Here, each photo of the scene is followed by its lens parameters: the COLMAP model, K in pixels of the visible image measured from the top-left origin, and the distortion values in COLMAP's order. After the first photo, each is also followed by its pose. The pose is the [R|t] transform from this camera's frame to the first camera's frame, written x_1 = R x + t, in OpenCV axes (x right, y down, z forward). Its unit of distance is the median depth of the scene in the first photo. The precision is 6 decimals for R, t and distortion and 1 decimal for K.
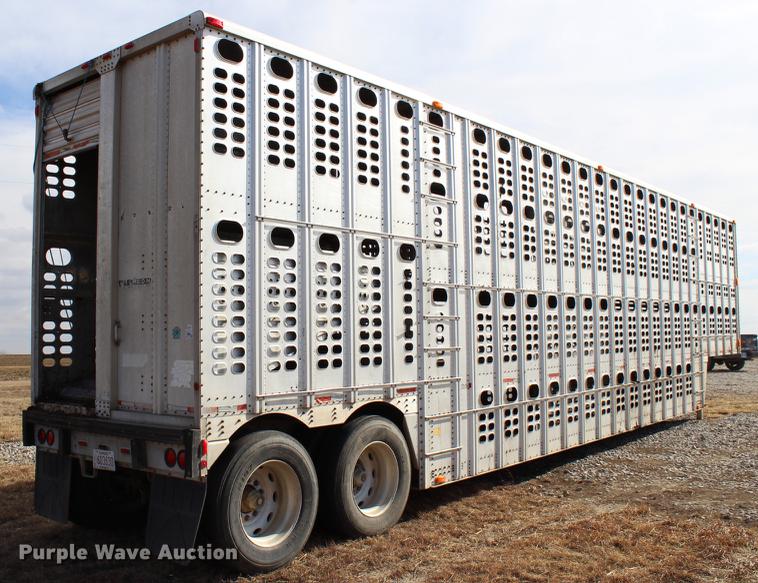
lens RADIAL K [[754.3, 0, 377.6], [0, 754.3, 303.5], [0, 0, 1]] dist [-0.131257, 0.007626]
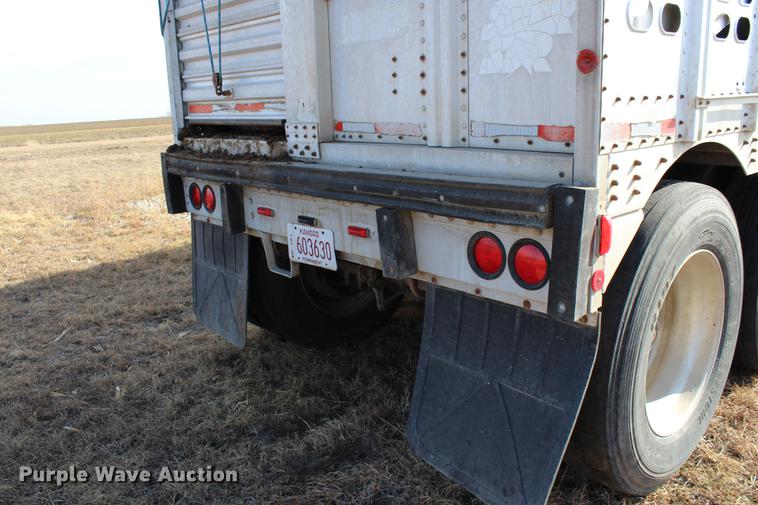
lens RADIAL K [[625.0, 0, 379.0], [0, 625.0, 252.5], [0, 0, 1]] dist [-0.174752, 0.149419]
pose [[0.981820, 0.016978, -0.189053, -0.244149], [0.039483, 0.955939, 0.290898, 0.095902], [0.185662, -0.293074, 0.937890, 0.606879]]
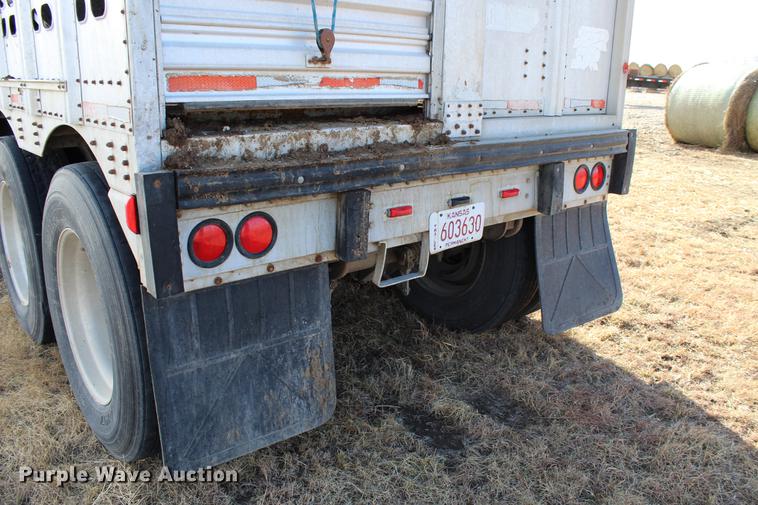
lens RADIAL K [[625.0, 0, 379.0], [0, 625.0, 252.5], [0, 0, 1]] dist [-0.174752, 0.149419]
pose [[0.210600, -0.263861, 0.941289, -0.755809], [-0.061753, 0.957370, 0.282186, 0.114233], [-0.975620, -0.117555, 0.185328, 0.953962]]
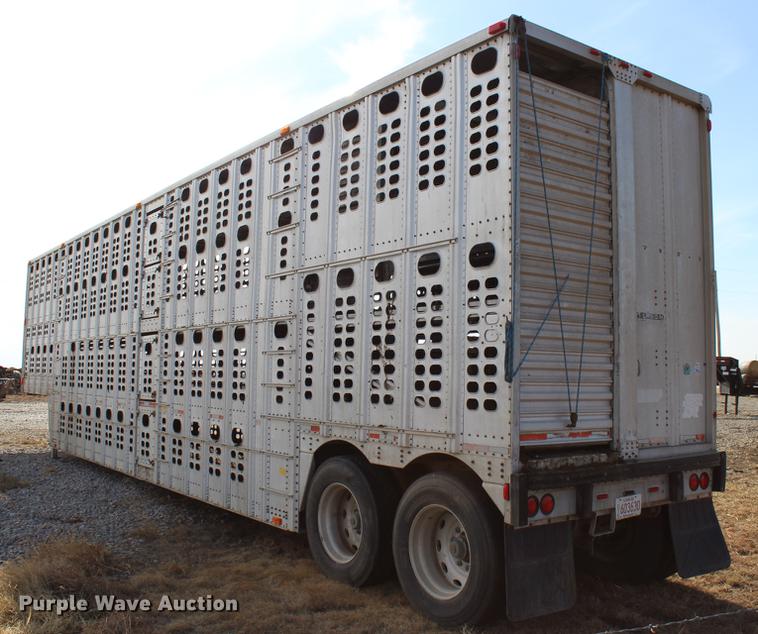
lens RADIAL K [[781.7, 0, 379.0], [0, 781.7, 317.0], [0, 0, 1]] dist [-0.119423, 0.041172]
pose [[0.285353, 0.081998, 0.954908, -1.354344], [-0.058398, 0.995970, -0.068073, 0.060440], [-0.956642, -0.036340, 0.288992, 1.009822]]
